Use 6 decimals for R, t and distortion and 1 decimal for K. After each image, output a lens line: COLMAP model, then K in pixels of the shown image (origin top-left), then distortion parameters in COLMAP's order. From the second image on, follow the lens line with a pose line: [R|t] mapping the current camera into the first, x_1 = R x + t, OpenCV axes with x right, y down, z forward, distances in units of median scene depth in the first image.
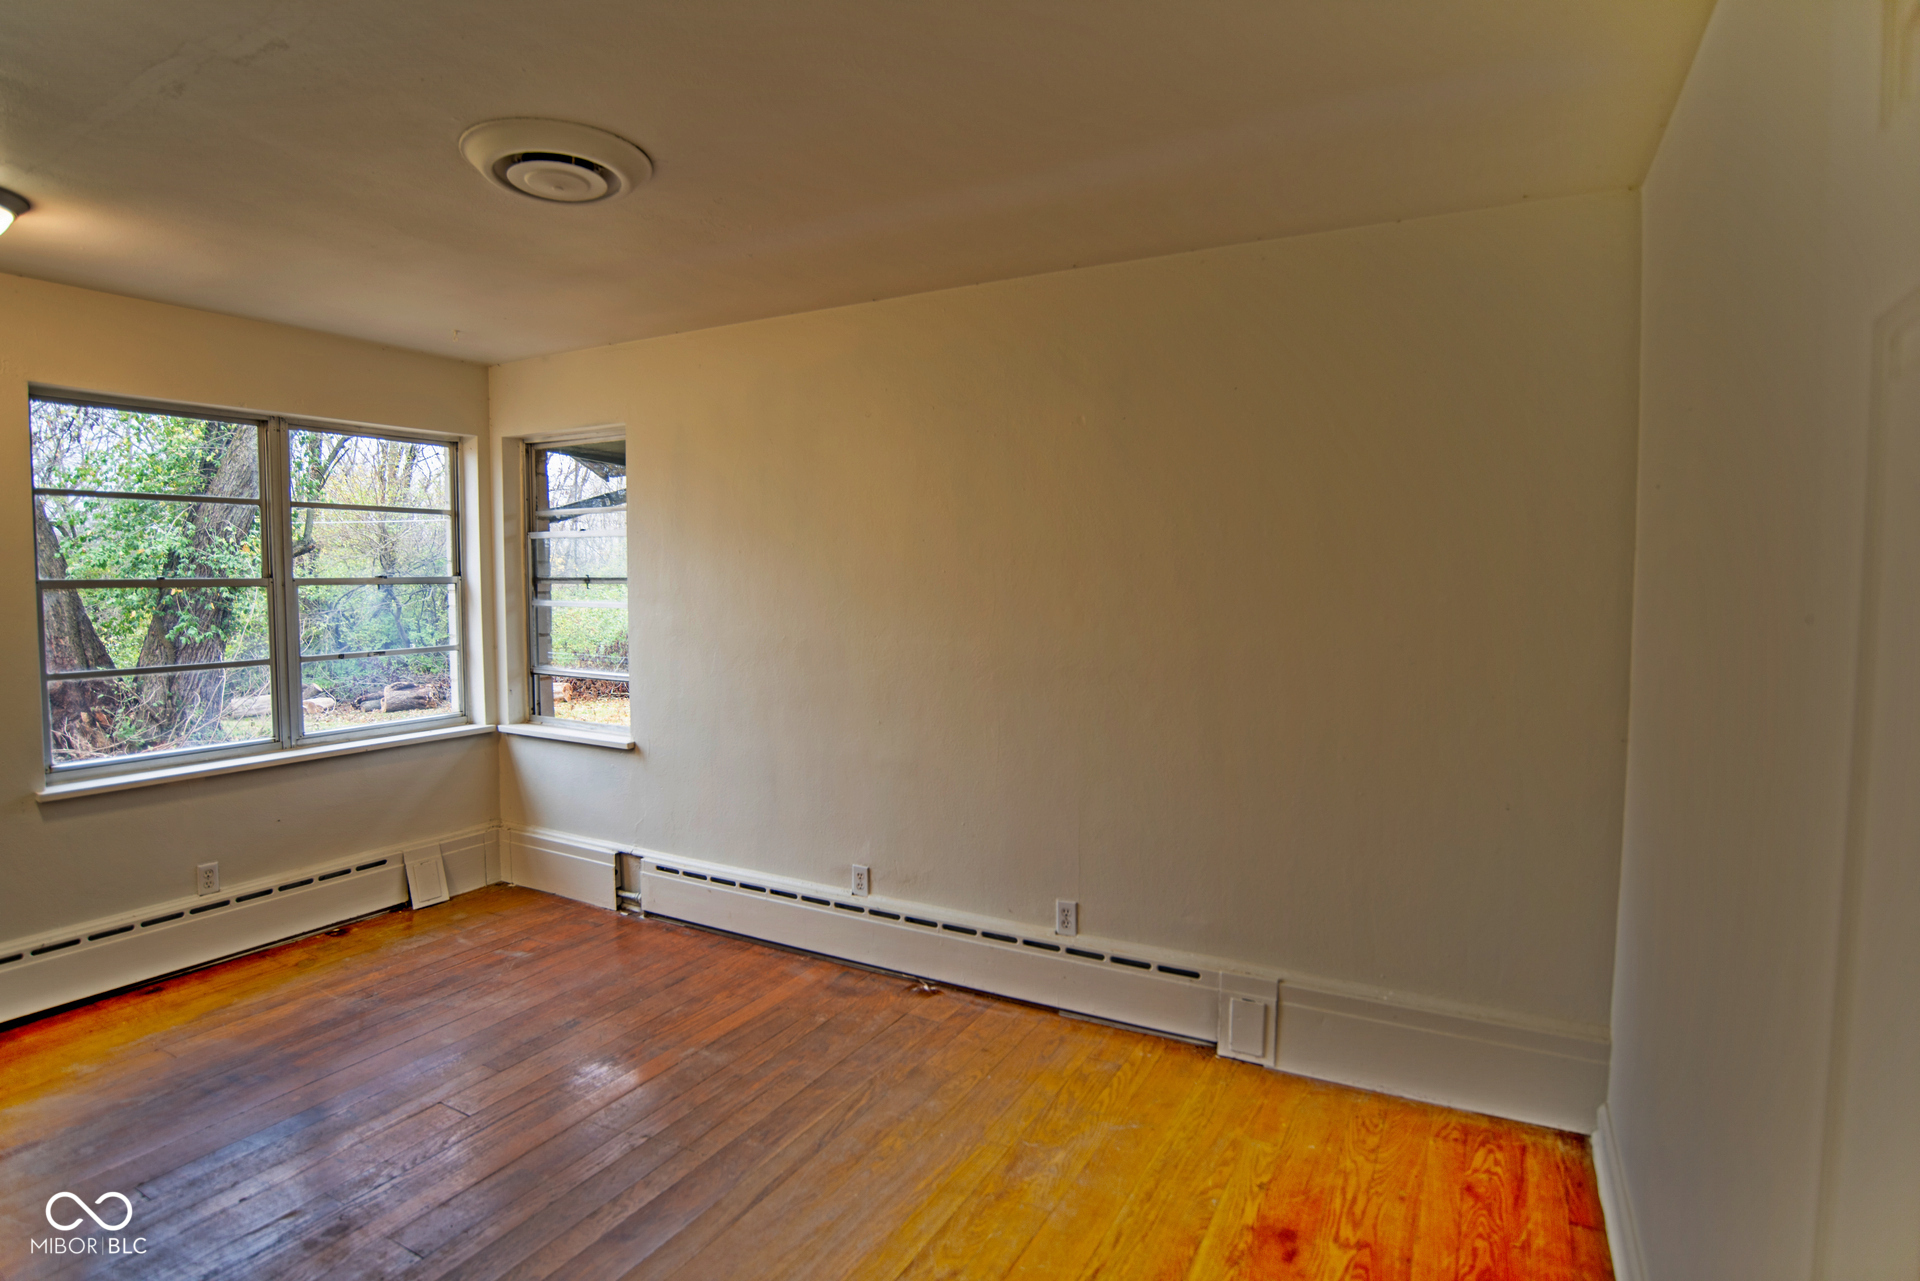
lens RADIAL K [[1029.4, 0, 926.7], [0, 1029.4, 635.0], [0, 0, 1]] dist [-0.071050, 0.031949]
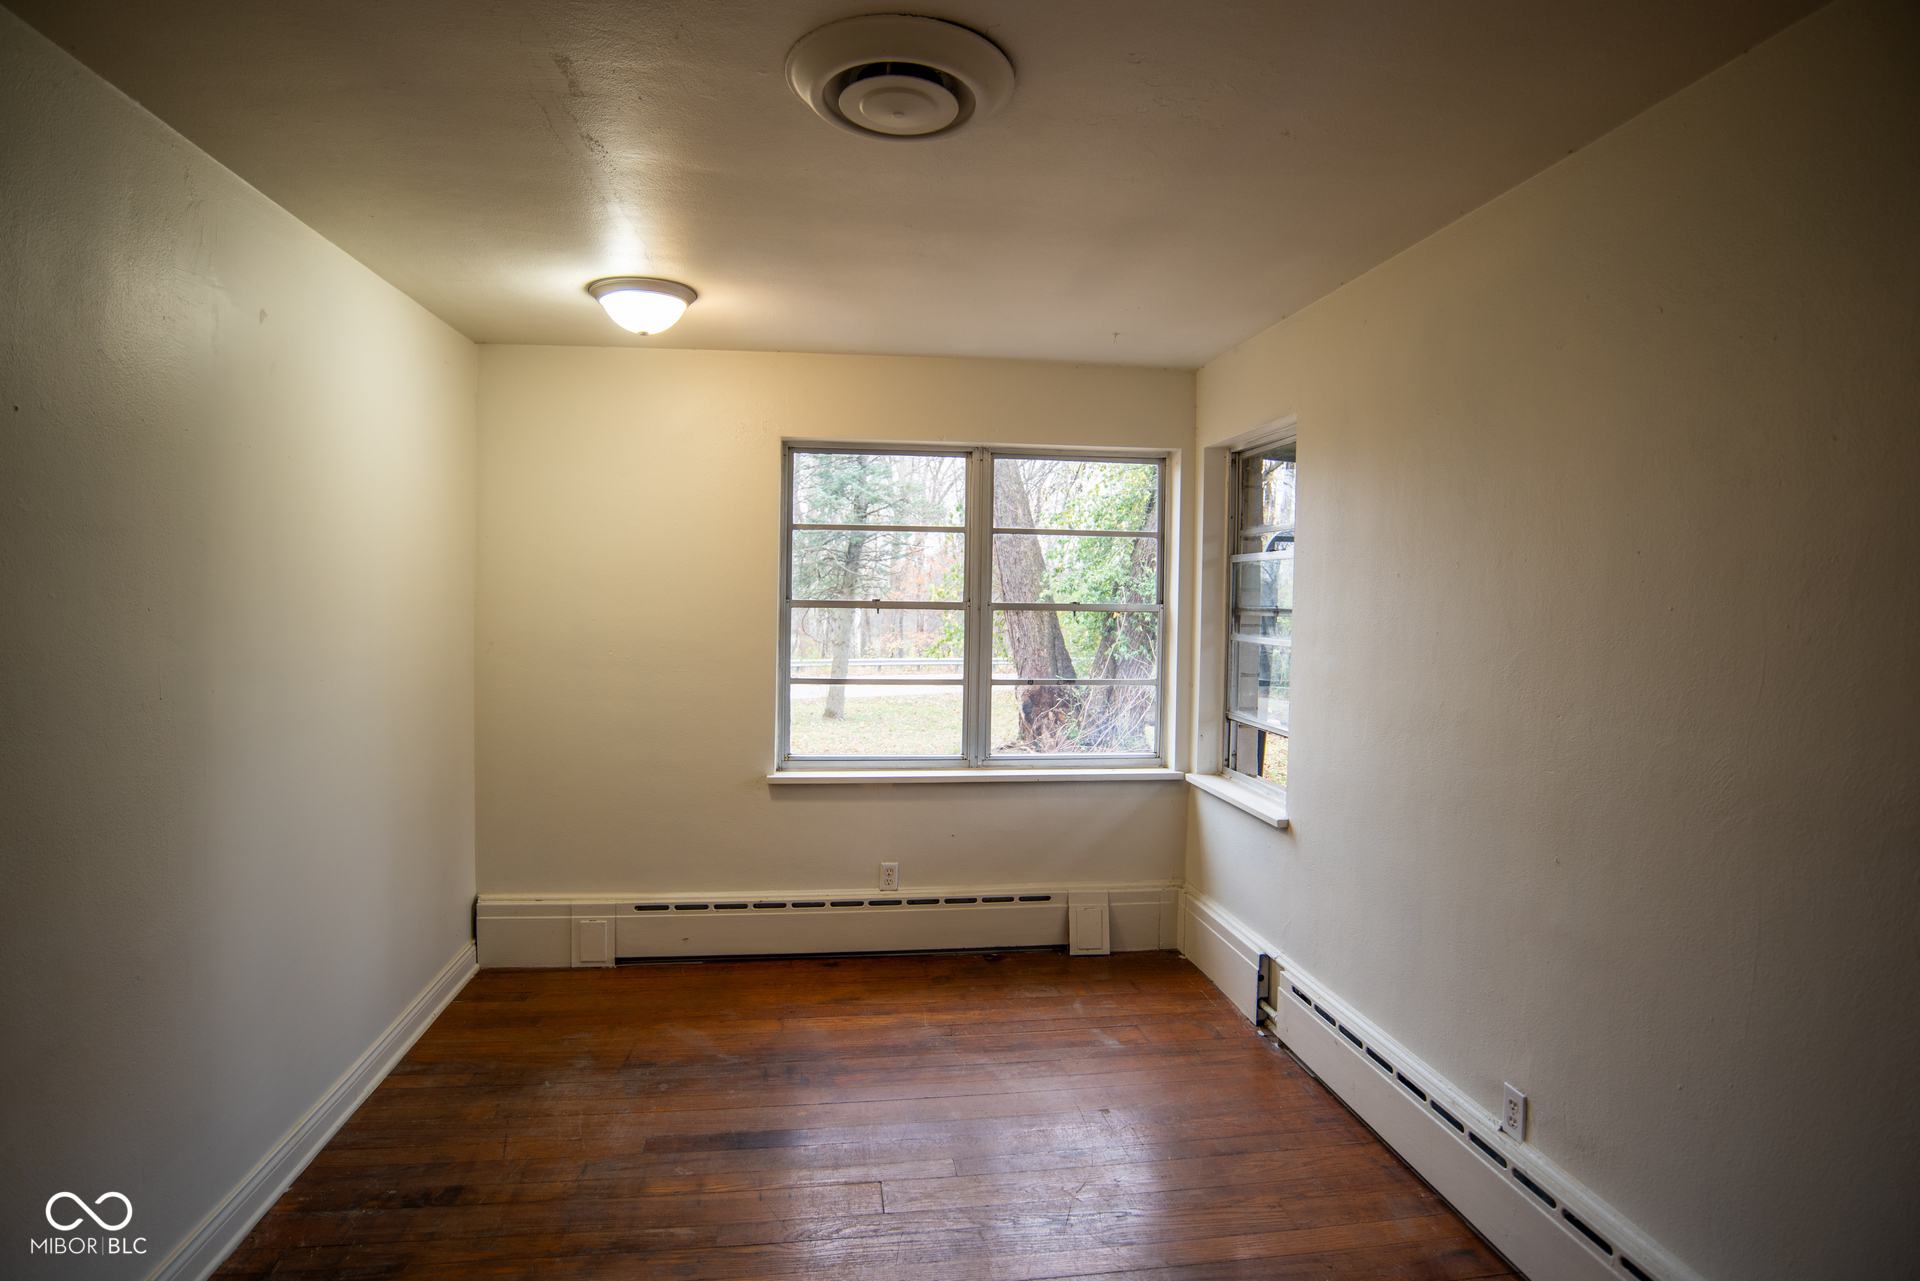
lens RADIAL K [[1029.4, 0, 926.7], [0, 1029.4, 635.0], [0, 0, 1]] dist [-0.071050, 0.031949]
pose [[0.599010, 0.038727, -0.799805, 0.163831], [-0.063686, 0.997970, 0.000625, -0.019017], [0.798205, 0.050562, 0.600260, 0.303565]]
